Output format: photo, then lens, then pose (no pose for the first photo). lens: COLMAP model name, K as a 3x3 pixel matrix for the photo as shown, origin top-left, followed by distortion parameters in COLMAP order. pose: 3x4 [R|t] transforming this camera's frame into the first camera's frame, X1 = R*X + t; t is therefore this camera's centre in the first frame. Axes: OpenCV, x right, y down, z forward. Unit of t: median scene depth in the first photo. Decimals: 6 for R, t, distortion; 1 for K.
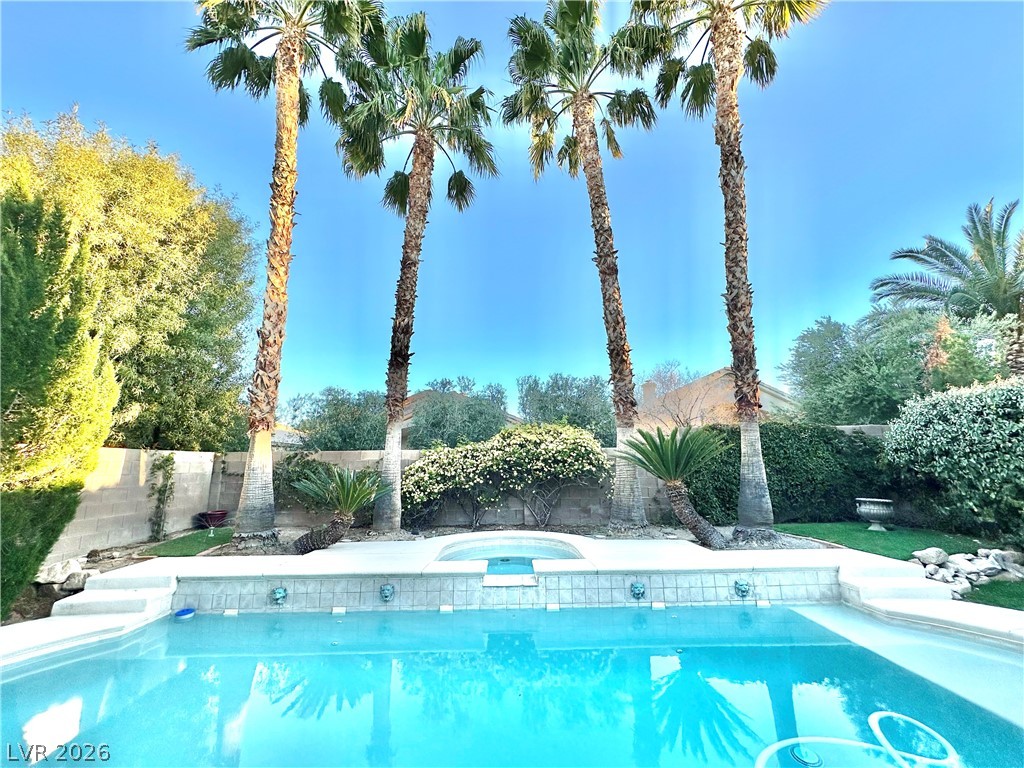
lens RADIAL K [[407.7, 0, 513.5], [0, 407.7, 384.3], [0, 0, 1]] dist [-0.001297, 0.000244]
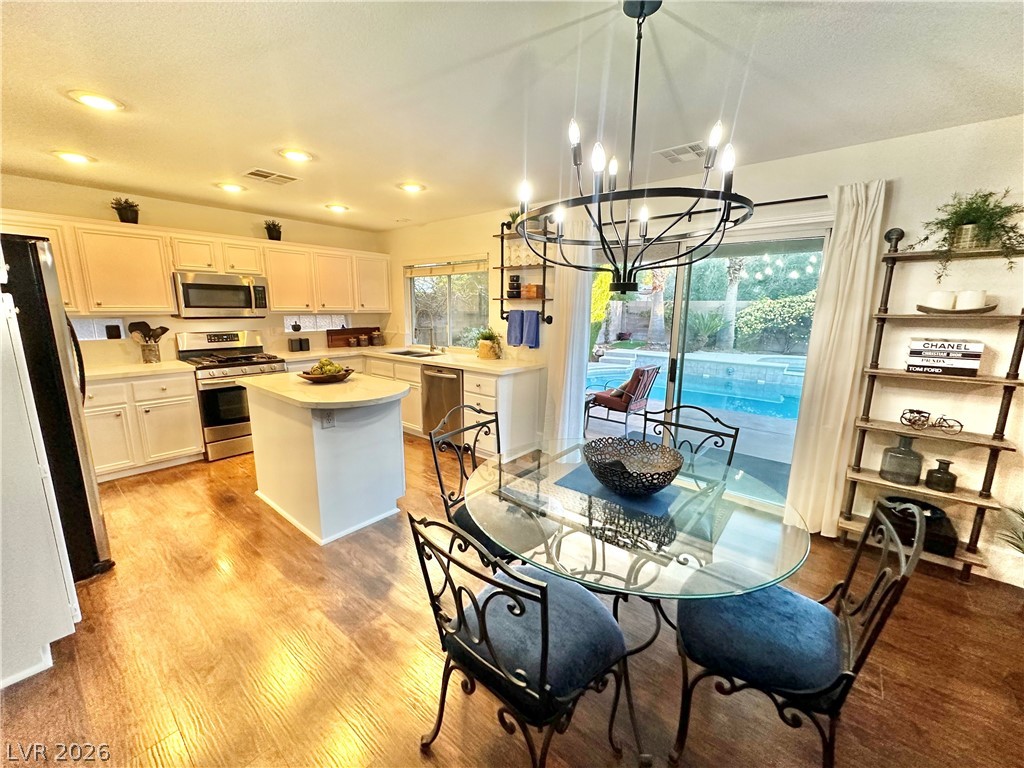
lens RADIAL K [[408.0, 0, 513.3], [0, 408.0, 384.4], [0, 0, 1]] dist [-0.001952, -0.000012]
pose [[0.758924, 0.141503, -0.635619, 0.126664], [0.105781, 0.936349, 0.334754, -0.167089], [0.642530, -0.321290, 0.695649, -0.802328]]
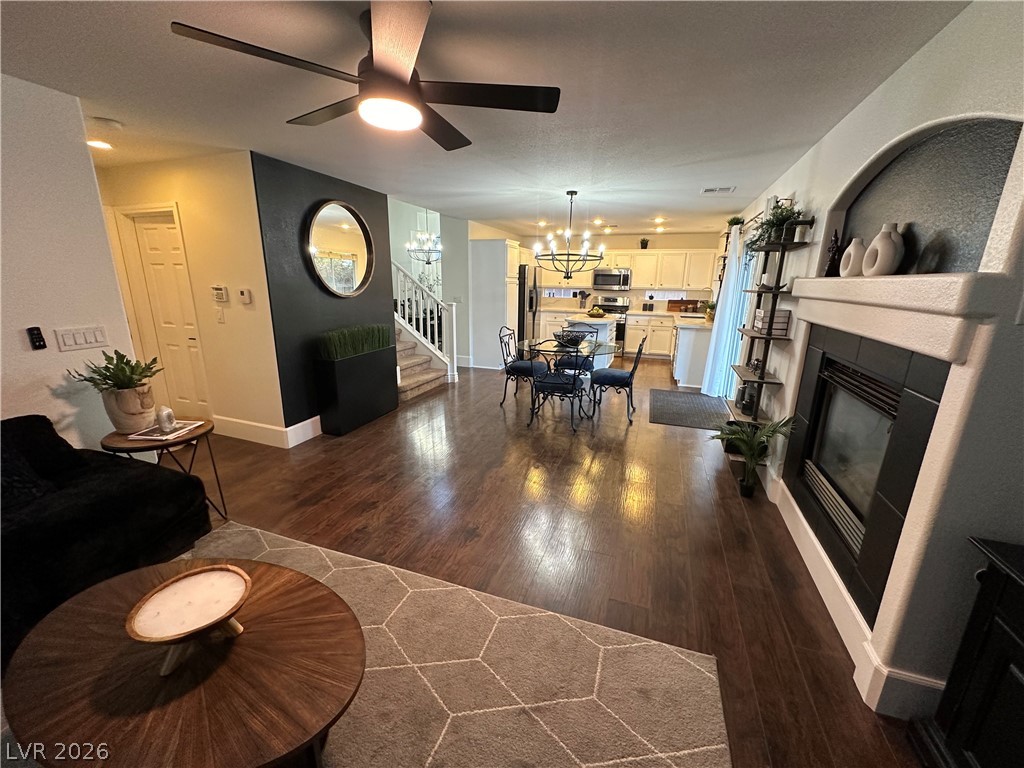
lens RADIAL K [[408.7, 0, 516.5], [0, 408.7, 383.7], [0, 0, 1]] dist [0.000697, 0.000139]
pose [[-0.353092, 0.235772, -0.905394, 0.672028], [0.167579, 0.968014, 0.186726, -0.111137], [0.920458, -0.085793, -0.381308, -0.461849]]
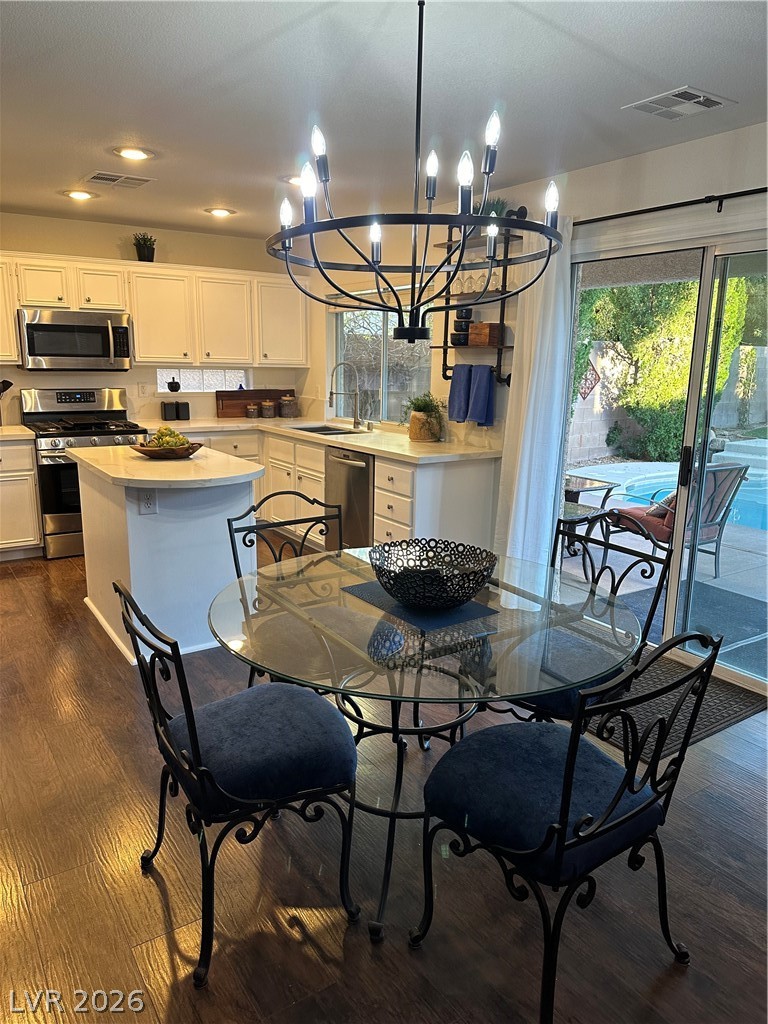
lens RADIAL K [[712.9, 0, 381.2], [0, 712.9, 518.6], [0, 0, 1]] dist [0.129415, -0.208865]
pose [[0.532250, 0.206744, -0.820955, 0.261219], [0.141345, 0.934410, 0.326954, -0.163819], [0.834704, -0.290060, 0.468118, -0.769409]]
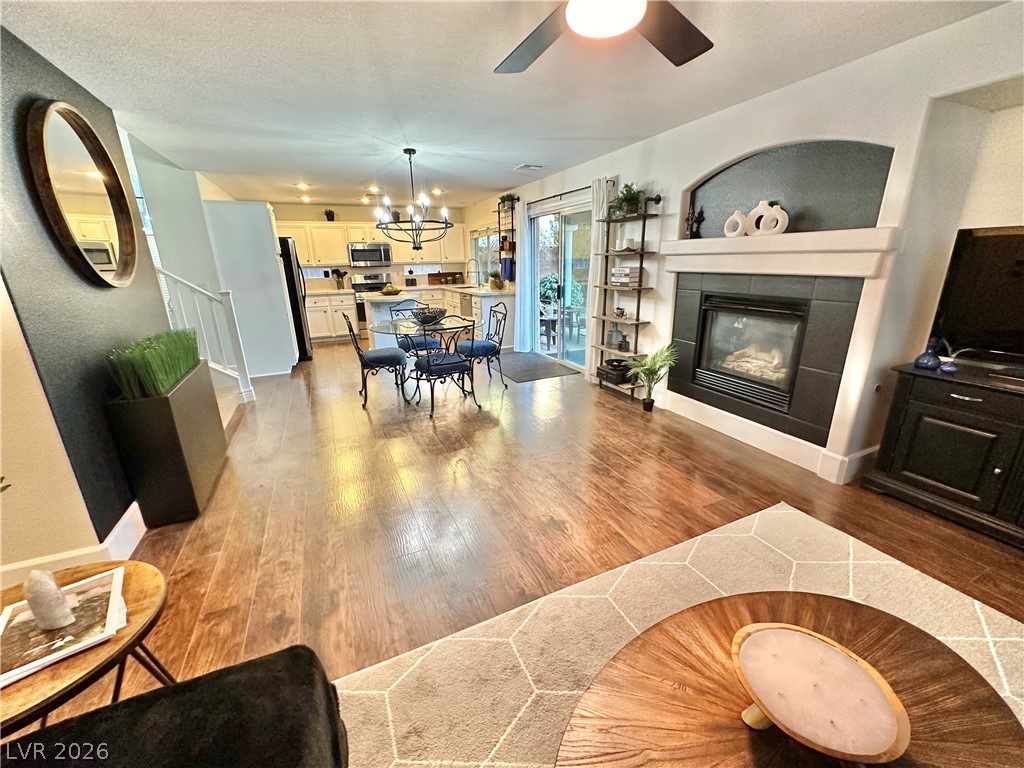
lens RADIAL K [[408.0, 0, 513.3], [0, 408.0, 384.4], [0, 0, 1]] dist [-0.001952, -0.000012]
pose [[0.397867, 0.273710, -0.875662, 0.636377], [0.191095, 0.908801, 0.370894, -0.152079], [0.897320, -0.314902, 0.309278, -0.731423]]
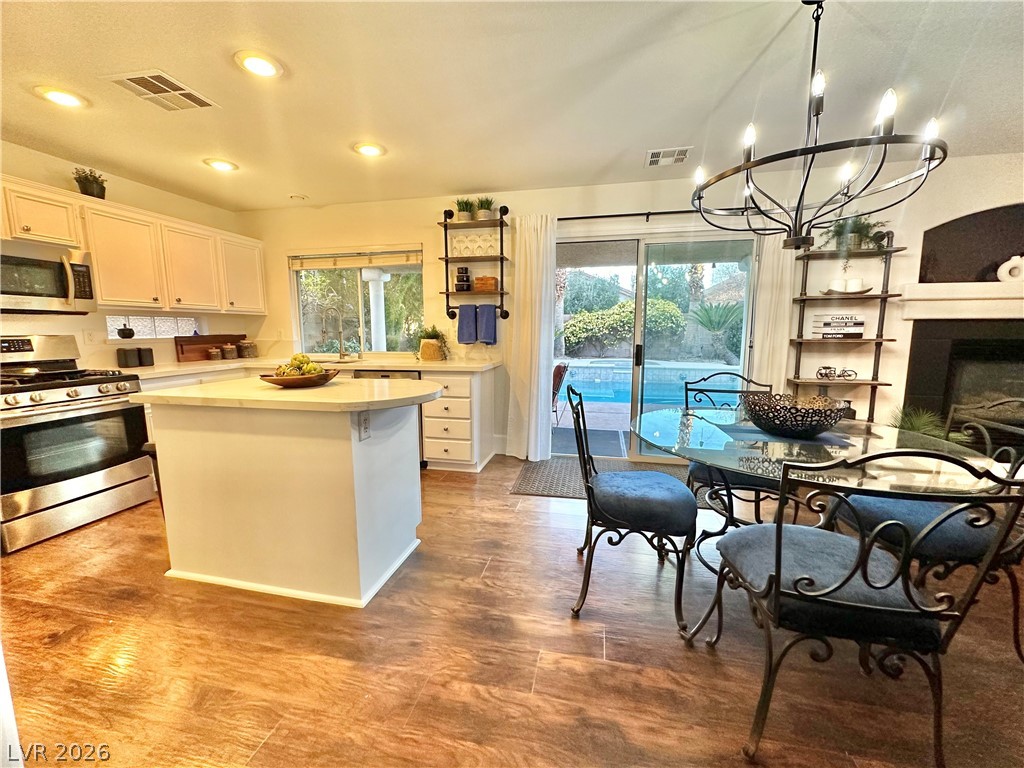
lens RADIAL K [[408.0, 0, 513.3], [0, 408.0, 384.4], [0, 0, 1]] dist [-0.001952, -0.000012]
pose [[0.971945, 0.040878, -0.231628, -0.057724], [0.036529, 0.946599, 0.320337, -0.143173], [0.232354, -0.319811, 0.918549, -0.871482]]
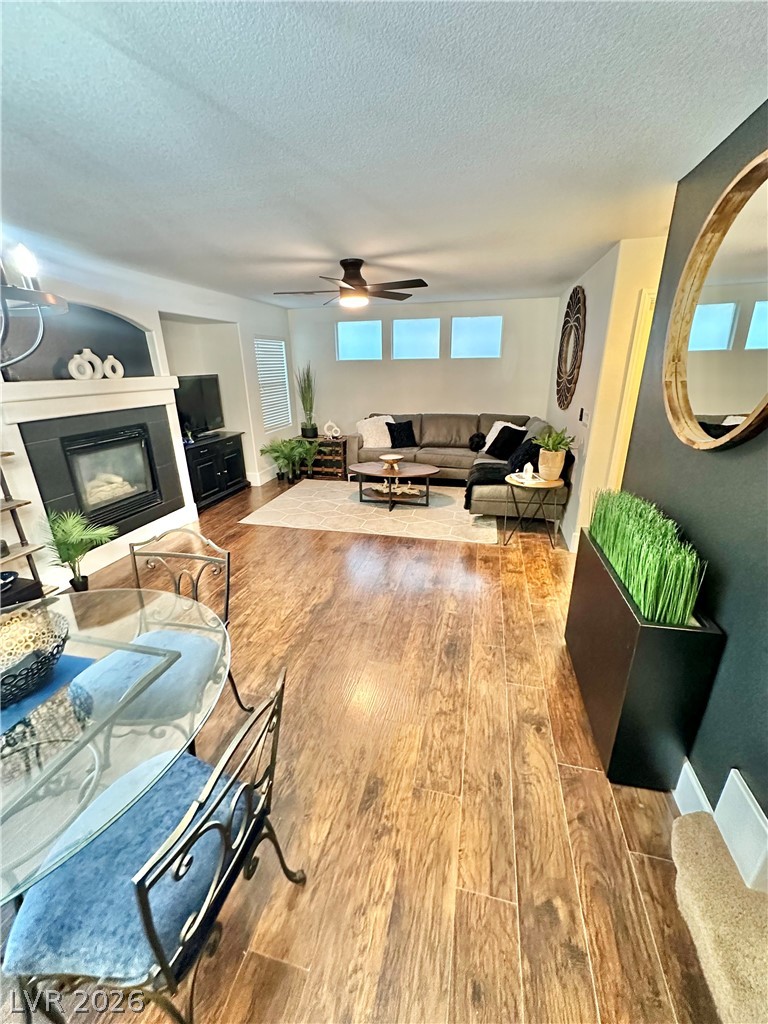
lens RADIAL K [[407.7, 0, 385.6], [0, 407.7, 510.5], [0, 0, 1]] dist [-0.001297, 0.000244]
pose [[0.250090, -0.316785, 0.914933, -0.039119], [-0.173380, 0.915035, 0.364212, -0.178439], [-0.952572, -0.249717, 0.173917, -0.776070]]
